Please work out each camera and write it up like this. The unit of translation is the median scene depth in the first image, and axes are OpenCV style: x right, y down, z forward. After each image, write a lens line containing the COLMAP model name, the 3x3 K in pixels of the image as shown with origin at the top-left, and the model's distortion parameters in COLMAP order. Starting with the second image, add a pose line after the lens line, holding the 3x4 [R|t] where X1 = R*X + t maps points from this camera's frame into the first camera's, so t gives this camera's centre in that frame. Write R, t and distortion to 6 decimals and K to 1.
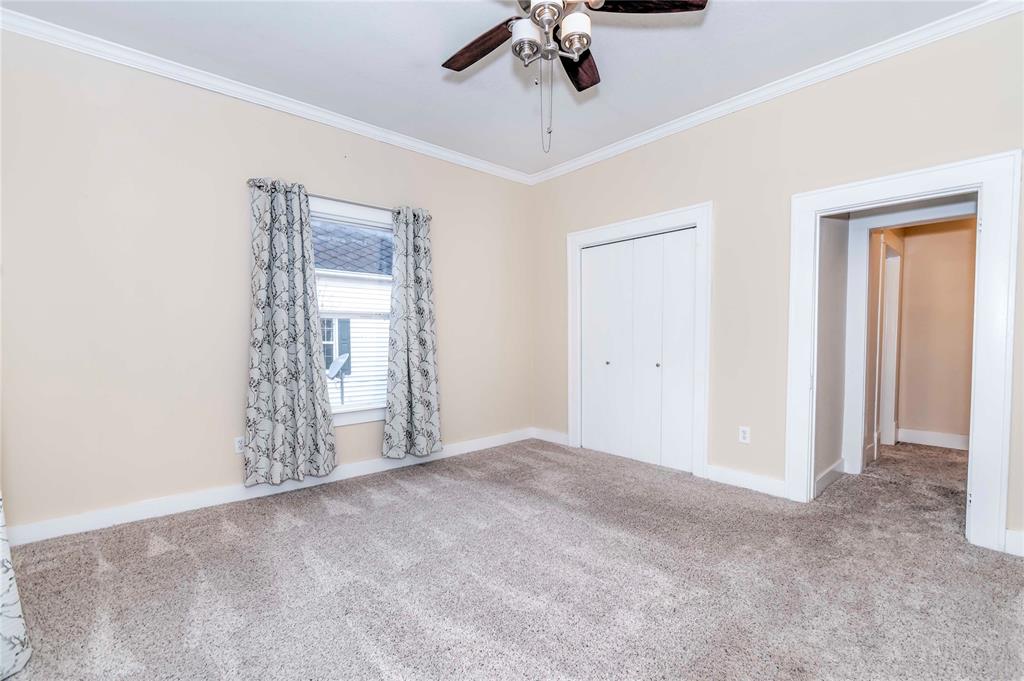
lens RADIAL K [[450.0, 0, 511.1], [0, 450.0, 352.6], [0, 0, 1]] dist [0.000387, 0.000061]
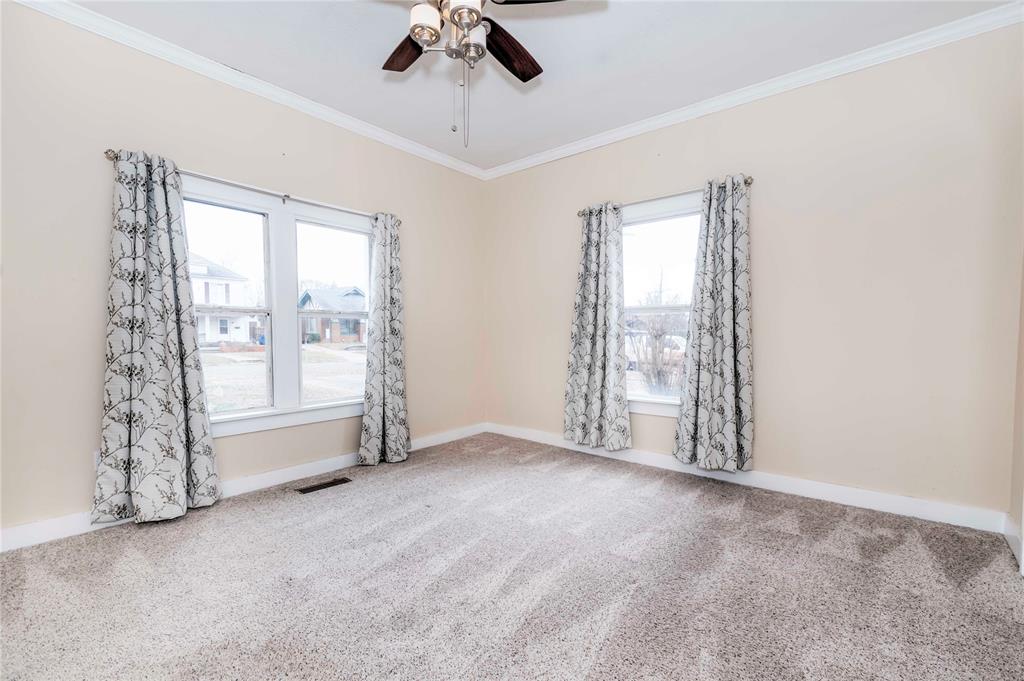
lens RADIAL K [[445.7, 0, 507.3], [0, 445.7, 347.6], [0, 0, 1]] dist [0.001112, 0.000205]
pose [[0.152608, 0.042491, -0.987373, 0.624639], [-0.034939, 0.998683, 0.037577, -0.022791], [0.987669, 0.028763, 0.153892, 0.531835]]
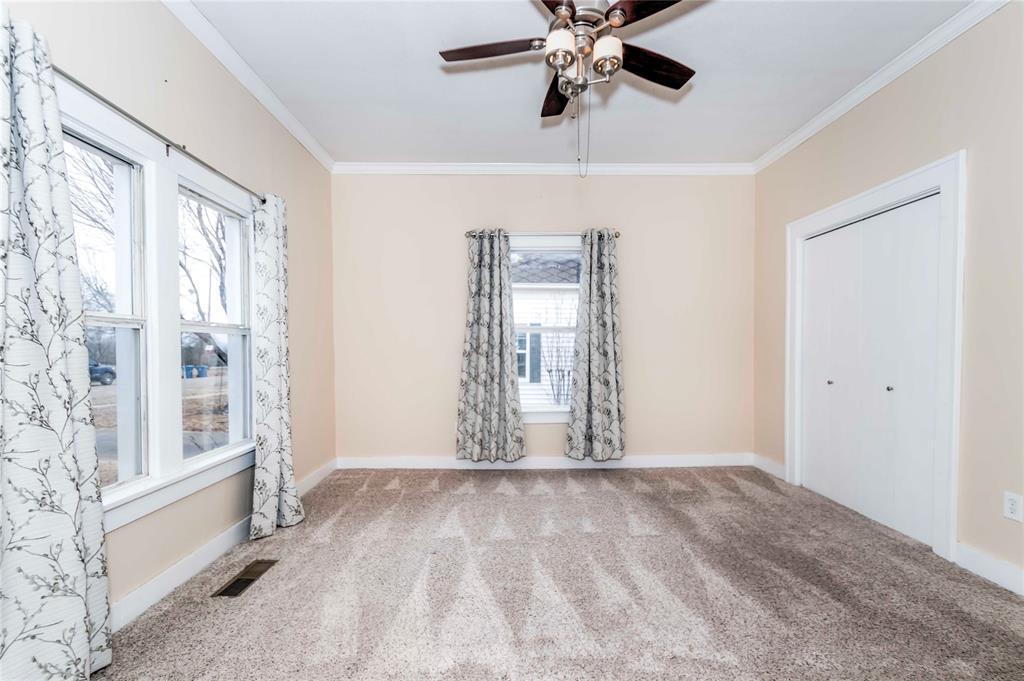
lens RADIAL K [[455.9, 0, 510.7], [0, 455.9, 351.1], [0, 0, 1]] dist [0.000569, 0.000490]
pose [[0.760905, 0.007695, -0.648818, 0.367844], [-0.022706, 0.999633, -0.014773, -0.008802], [0.648466, 0.025973, 0.760800, 0.045006]]
